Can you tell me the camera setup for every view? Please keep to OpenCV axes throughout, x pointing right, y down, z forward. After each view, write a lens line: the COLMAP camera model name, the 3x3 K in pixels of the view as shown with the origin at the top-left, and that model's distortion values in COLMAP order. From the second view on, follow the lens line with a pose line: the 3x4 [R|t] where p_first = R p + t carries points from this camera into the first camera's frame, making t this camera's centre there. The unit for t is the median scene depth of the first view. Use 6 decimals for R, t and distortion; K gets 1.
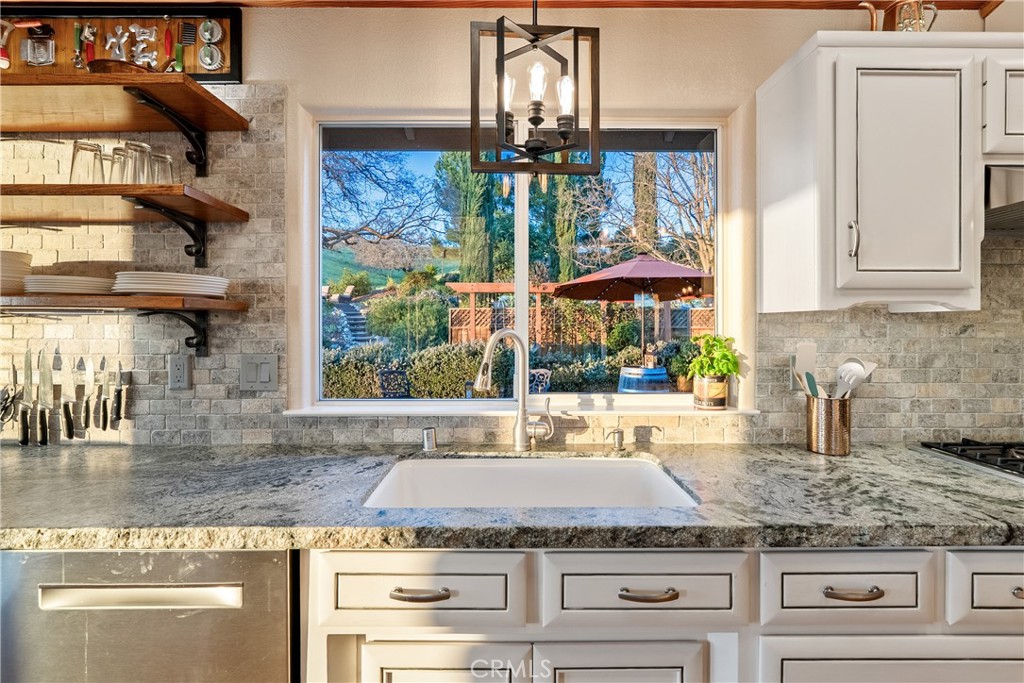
lens RADIAL K [[468.3, 0, 510.8], [0, 468.3, 323.8], [0, 0, 1]] dist [-0.008758, 0.002113]
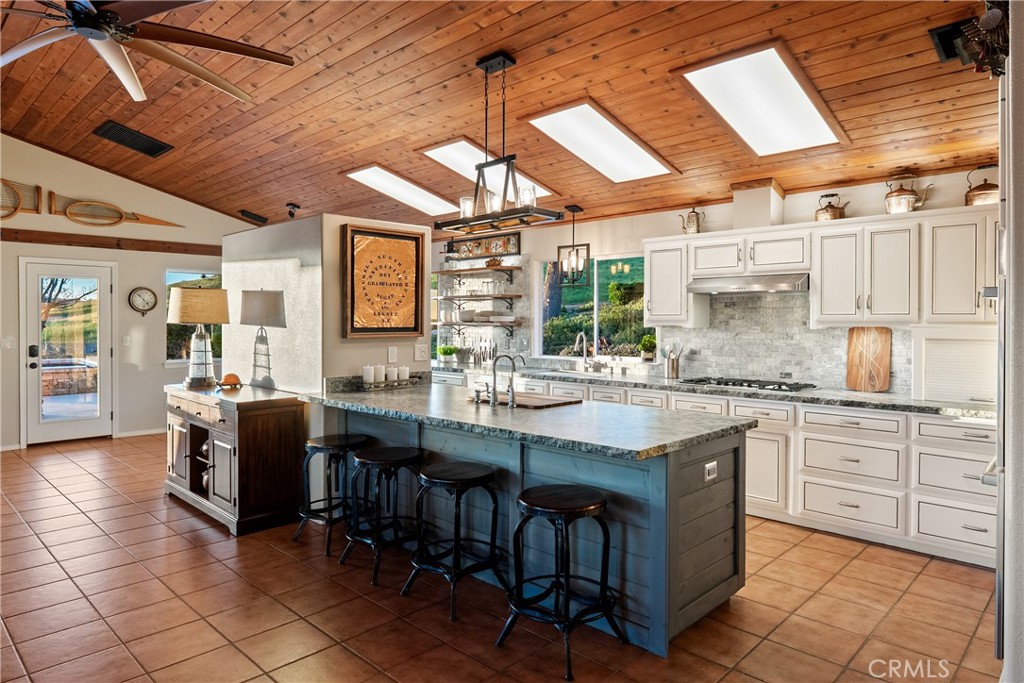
lens RADIAL K [[624.4, 0, 509.1], [0, 624.4, 331.7], [0, 0, 1]] dist [-0.007064, -0.000822]
pose [[0.714259, 0.013031, -0.699760, 2.411920], [-0.003525, 0.999881, 0.015021, -0.048782], [0.699873, -0.008262, 0.714220, -2.159997]]
